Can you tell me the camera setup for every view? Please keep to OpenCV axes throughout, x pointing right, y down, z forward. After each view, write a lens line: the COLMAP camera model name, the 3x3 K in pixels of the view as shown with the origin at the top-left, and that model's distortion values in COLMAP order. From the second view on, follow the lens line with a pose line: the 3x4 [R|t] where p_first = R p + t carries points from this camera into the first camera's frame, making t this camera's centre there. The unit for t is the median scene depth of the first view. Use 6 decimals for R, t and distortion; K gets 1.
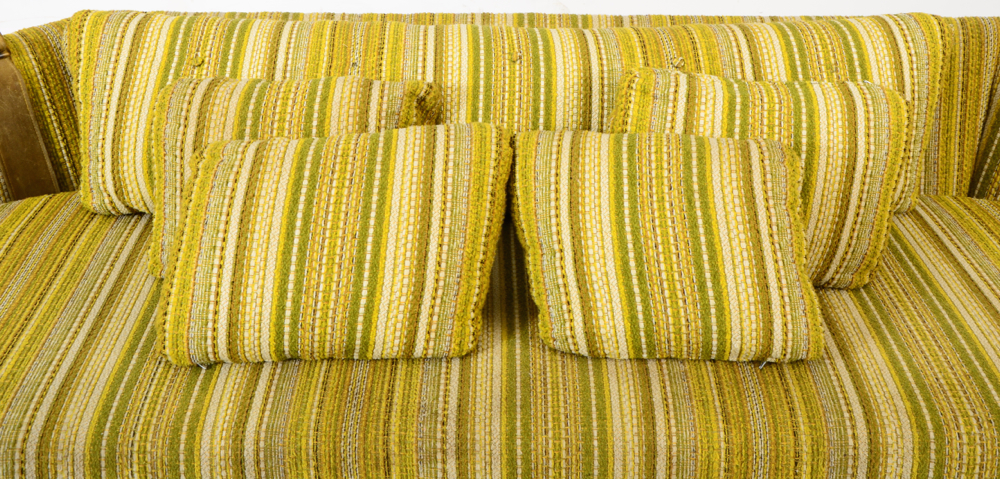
lens RADIAL K [[1040.9, 0, 501.7], [0, 1040.9, 198.4], [0, 0, 1]] dist [0.077401, -0.001757]
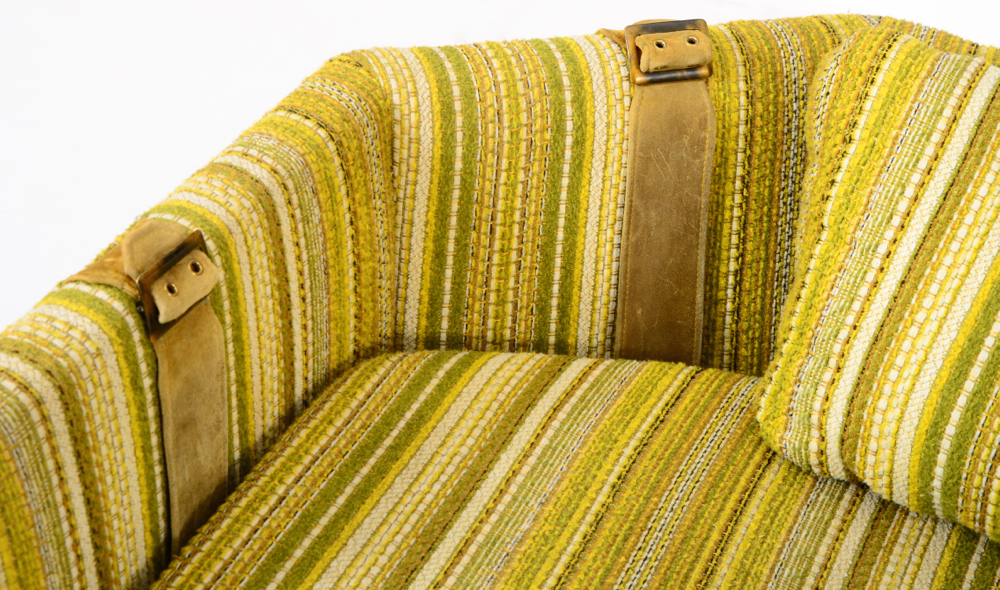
lens RADIAL K [[1687.5, 0, 500.0], [0, 1687.5, 295.0], [0, 0, 1]] dist [0.137716, 0.082629]
pose [[0.895227, 0.339960, -0.288088, -0.304799], [-0.310120, 0.939567, 0.145052, -0.131445], [0.319990, -0.040512, 0.946554, 0.220982]]
